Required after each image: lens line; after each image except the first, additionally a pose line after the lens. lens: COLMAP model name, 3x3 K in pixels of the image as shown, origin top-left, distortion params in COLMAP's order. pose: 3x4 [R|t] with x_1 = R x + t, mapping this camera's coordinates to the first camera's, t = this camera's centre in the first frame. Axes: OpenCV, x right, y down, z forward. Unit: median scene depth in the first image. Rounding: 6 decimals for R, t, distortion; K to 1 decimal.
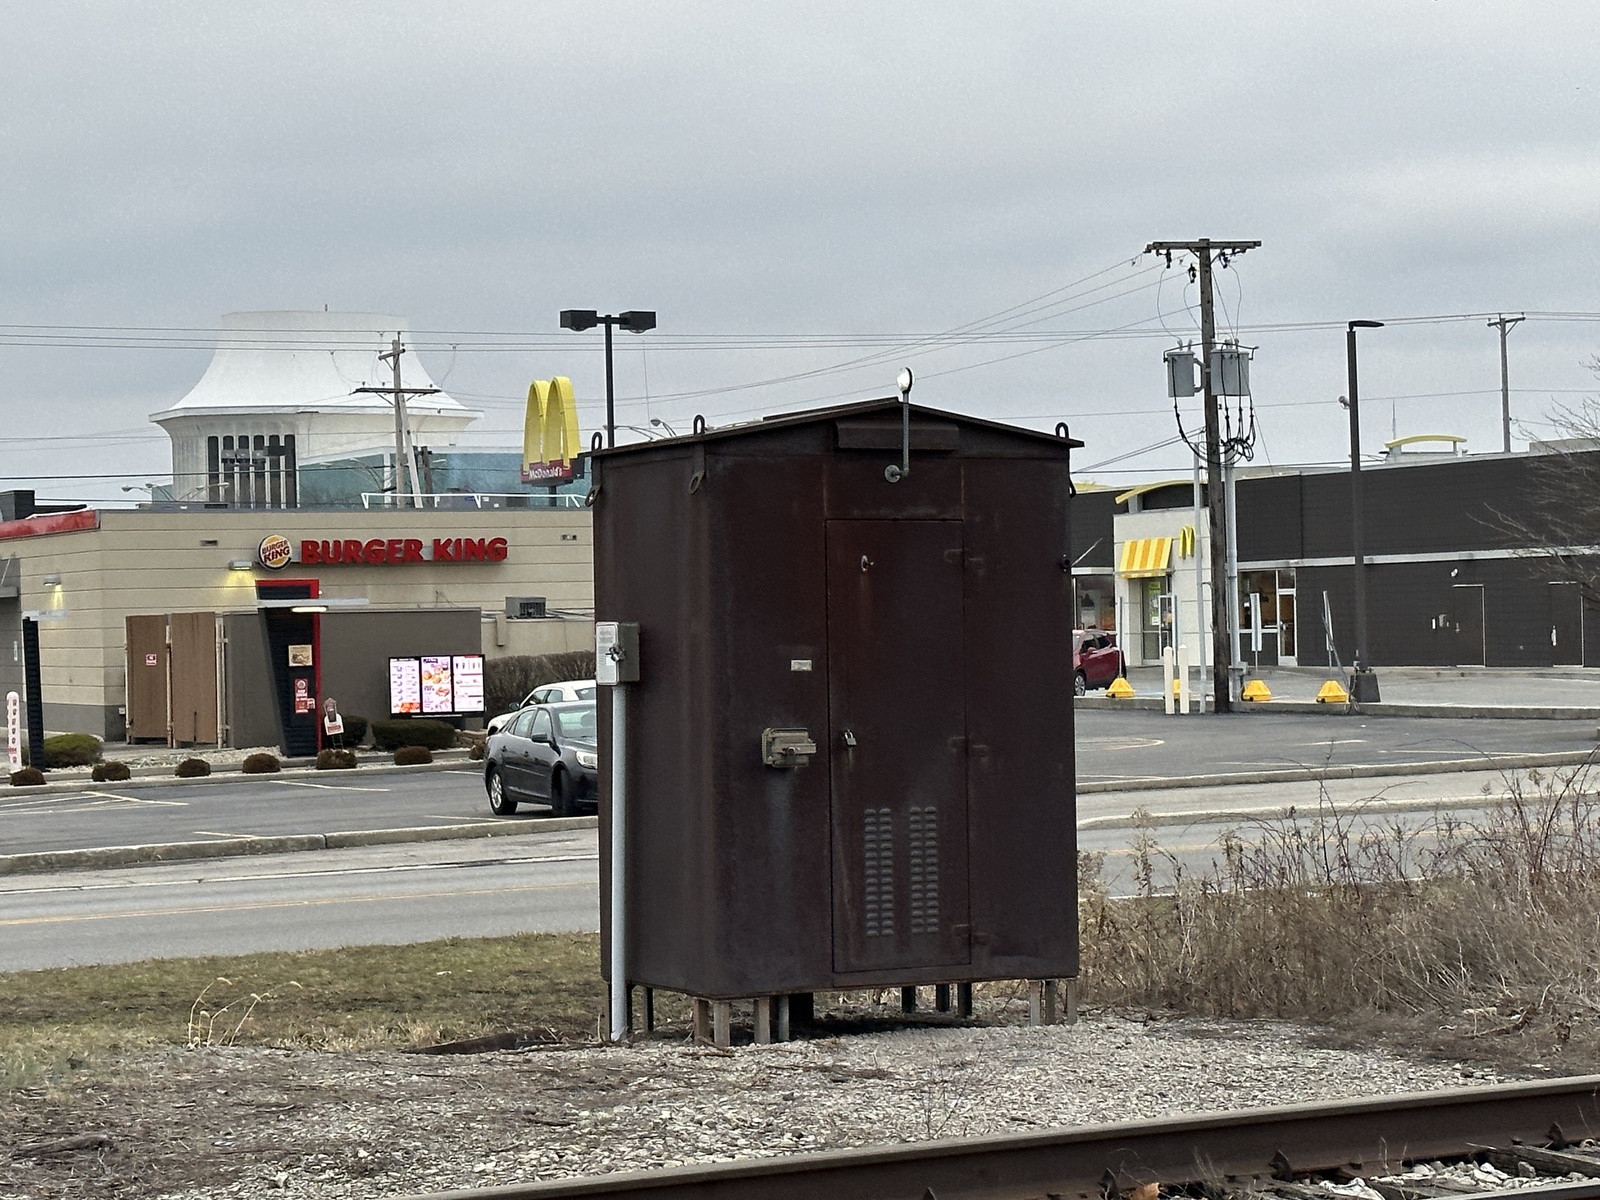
lens RADIAL K [[3589.9, 0, 812.6], [0, 3589.9, 602.1], [0, 0, 1]] dist [0.195439, 0.000000]
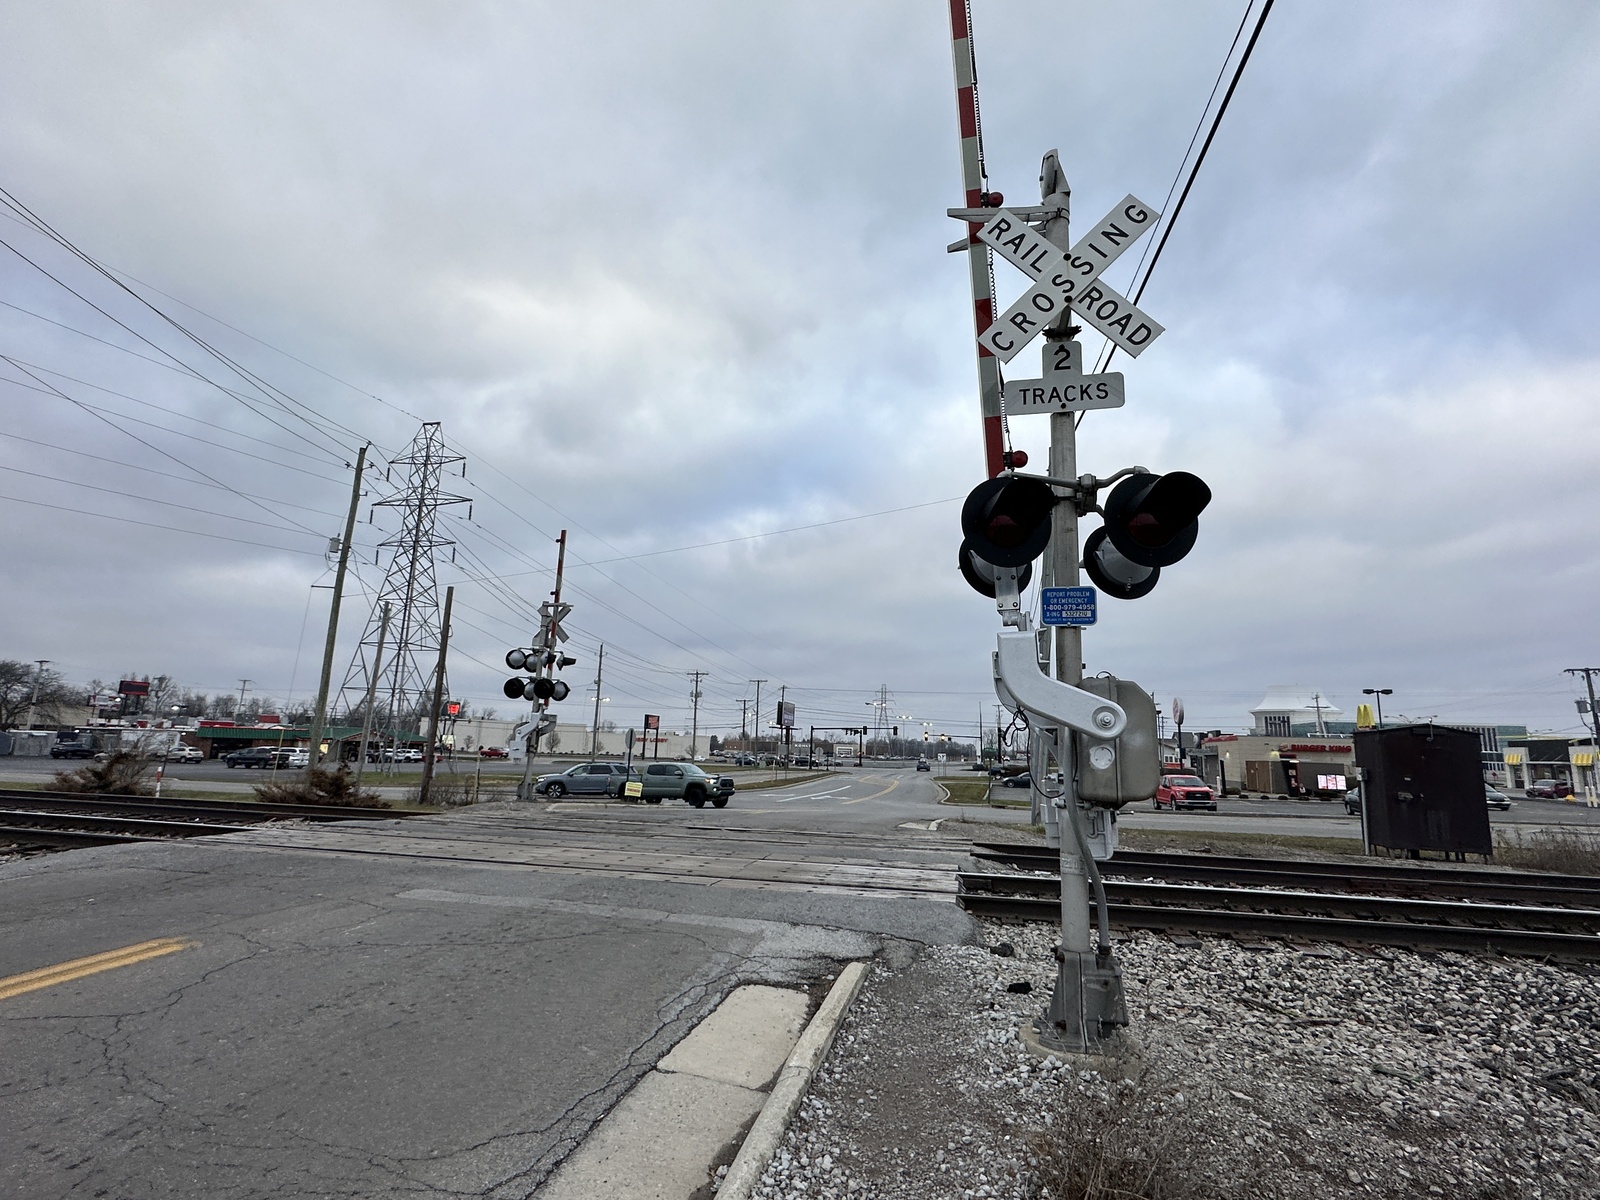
lens RADIAL K [[791.2, 0, 799.3], [0, 791.2, 602.3], [0, 0, 1]] dist [0.000579, -0.000772]
pose [[0.769100, -0.071656, -0.635099, 0.013043], [-0.046018, 0.984908, -0.166850, -0.000302], [0.637470, 0.157550, 0.754195, -0.076388]]
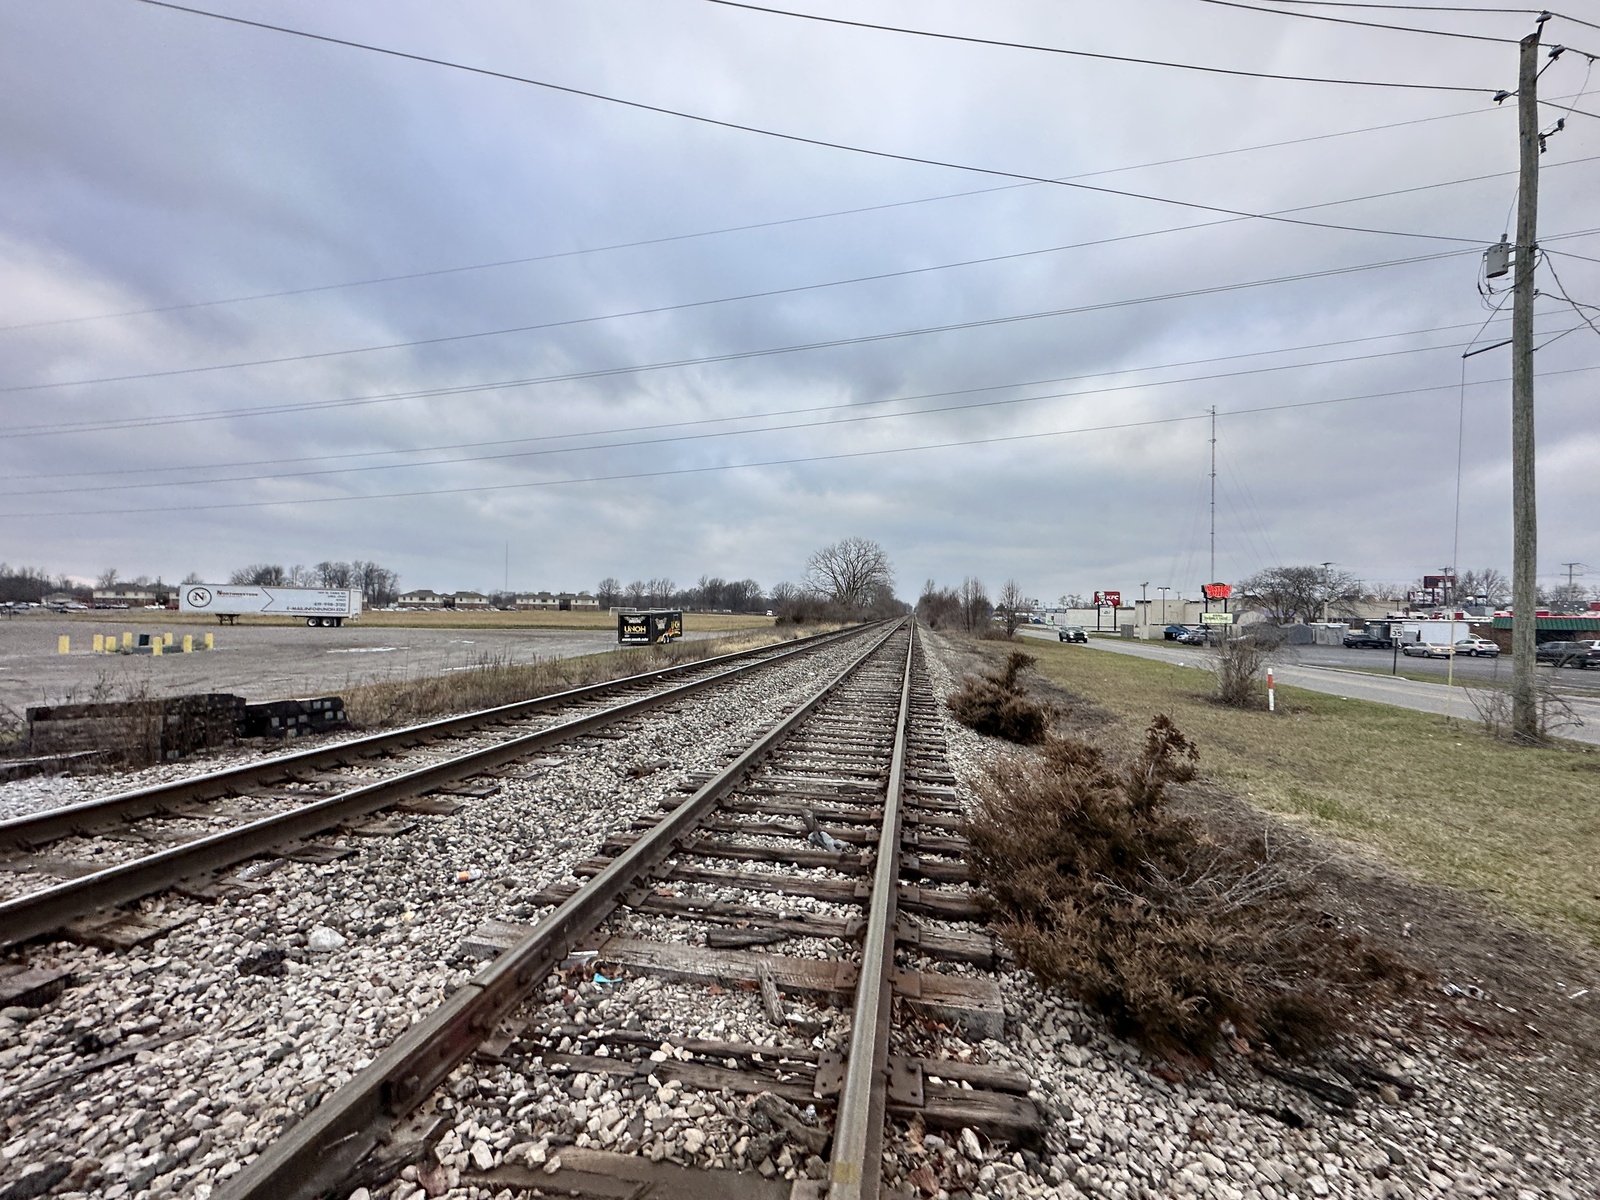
lens RADIAL K [[636.3, 0, 807.9], [0, 636.3, 598.2], [0, 0, 1]] dist [-0.001049, 0.000443]
pose [[-0.592933, -0.002785, -0.805247, -0.197255], [-0.000172, 0.999994, -0.003332, 0.004199], [0.805252, -0.001837, -0.592930, 0.033568]]
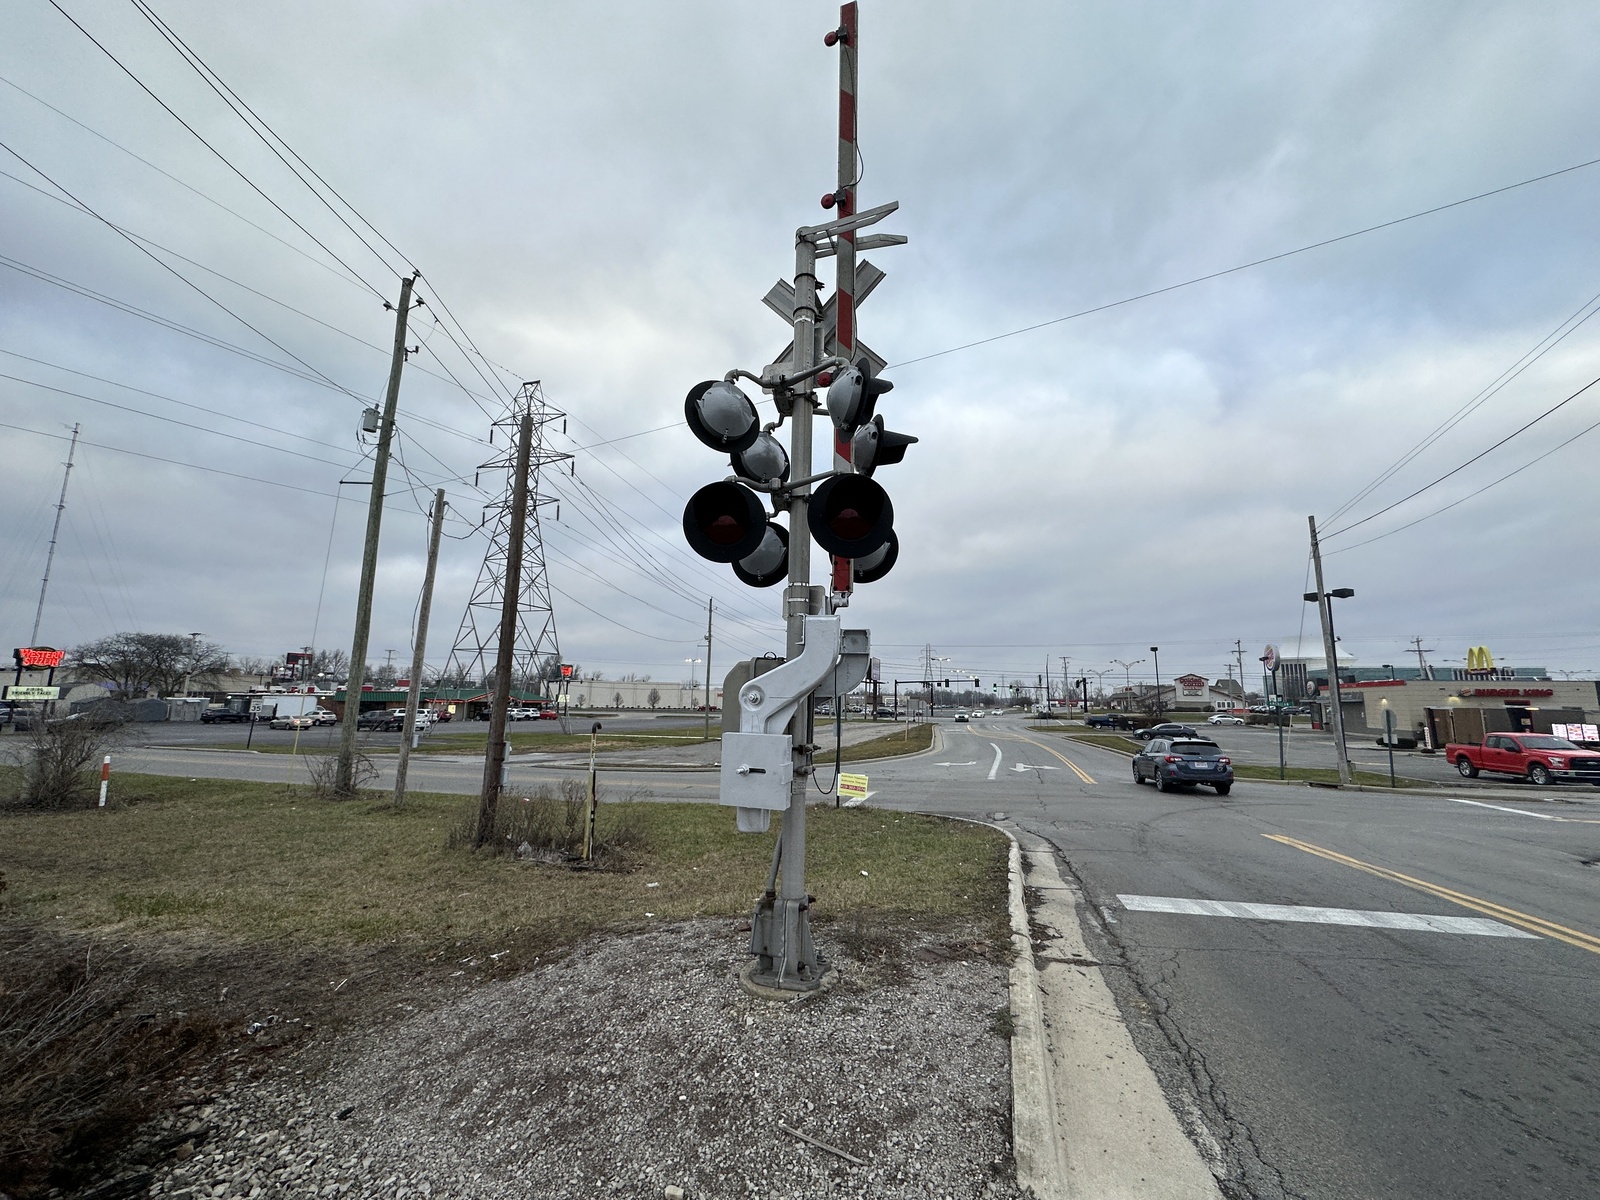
lens RADIAL K [[636.3, 0, 796.0], [0, 636.3, 601.0], [0, 0, 1]] dist [-0.001049, 0.000443]
pose [[0.723372, -0.074132, -0.686468, -0.187214], [-0.027896, 0.990270, -0.136336, 0.001889], [0.689895, 0.117772, 0.714265, 0.032424]]
